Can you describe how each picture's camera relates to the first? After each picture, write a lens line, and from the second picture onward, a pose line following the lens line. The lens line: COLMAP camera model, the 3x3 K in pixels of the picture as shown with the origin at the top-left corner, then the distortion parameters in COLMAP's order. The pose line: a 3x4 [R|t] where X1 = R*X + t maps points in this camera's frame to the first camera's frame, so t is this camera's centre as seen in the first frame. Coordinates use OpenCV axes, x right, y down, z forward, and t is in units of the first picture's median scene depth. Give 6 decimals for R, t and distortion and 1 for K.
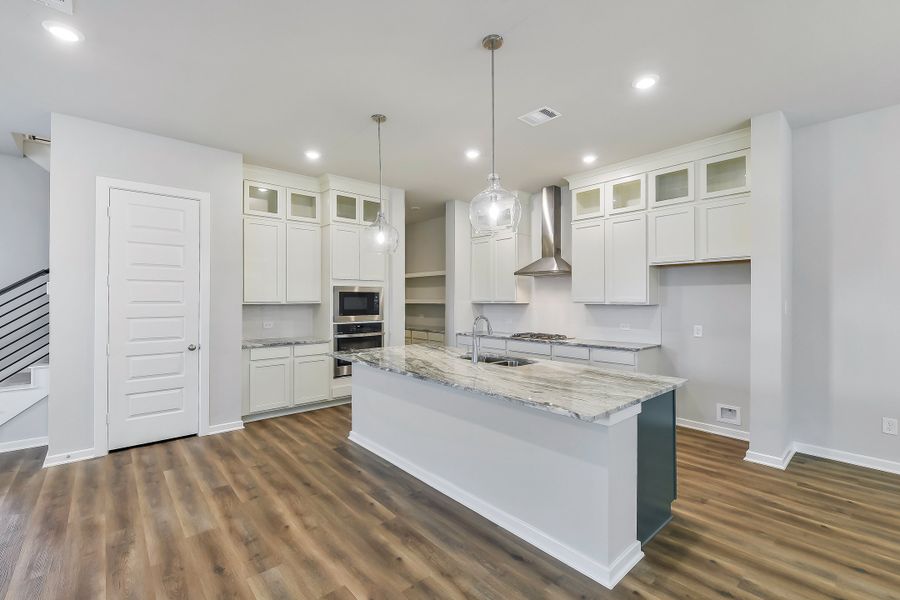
lens RADIAL K [[393.0, 0, 454.7], [0, 393.0, 299.1], [0, 0, 1]] dist [-0.005819, -0.000215]
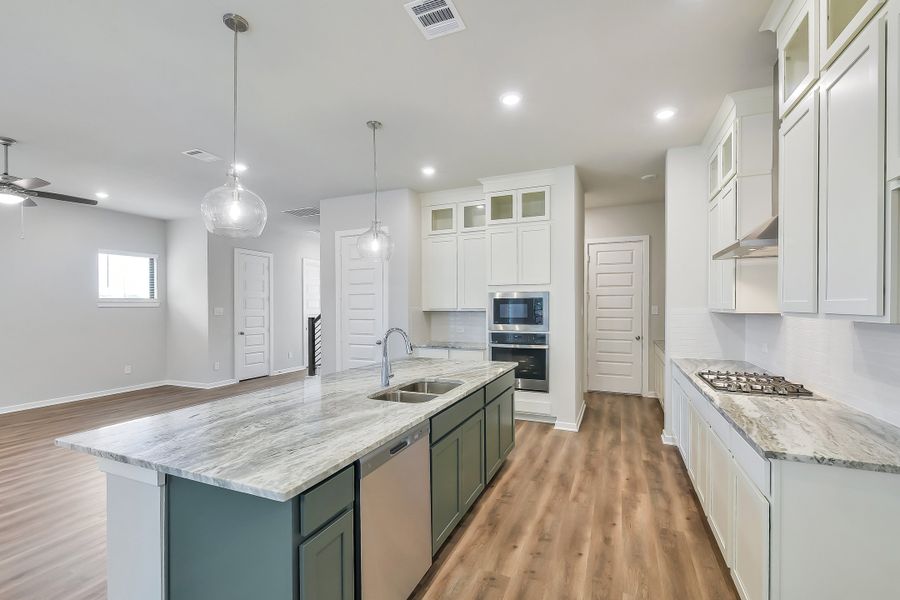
lens RADIAL K [[403.7, 0, 442.3], [0, 403.7, 299.3], [0, 0, 1]] dist [-0.000617, 0.000414]
pose [[0.409722, -0.015931, -0.912071, 0.551230], [0.004184, 0.999870, -0.015585, -0.001665], [0.912201, 0.002569, 0.409735, 0.490112]]
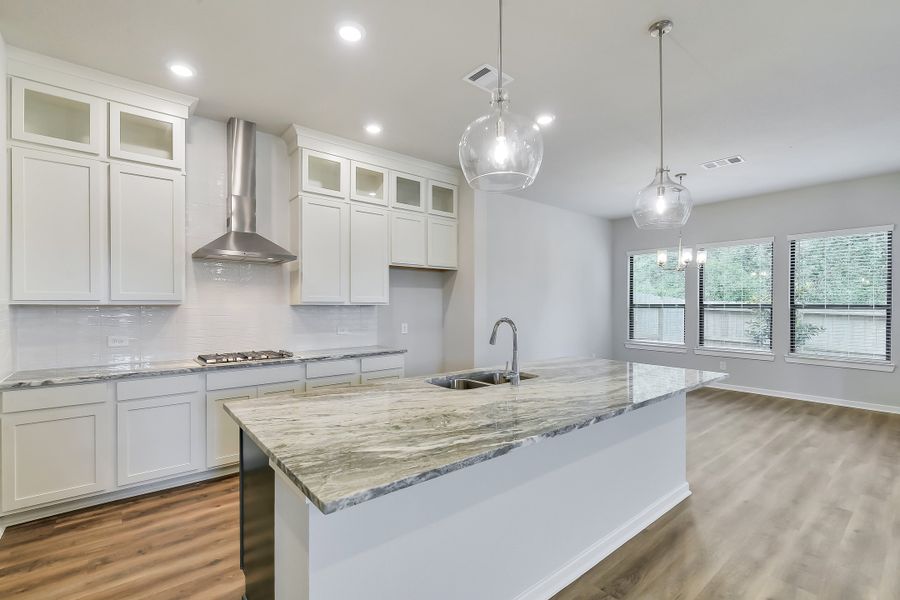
lens RADIAL K [[403.7, 0, 451.4], [0, 403.7, 303.5], [0, 0, 1]] dist [-0.000617, 0.000414]
pose [[0.033652, 0.002667, 0.999430, -0.436881], [-0.003270, 0.999991, -0.002559, 0.011023], [-0.999428, -0.003182, 0.033661, 0.699155]]
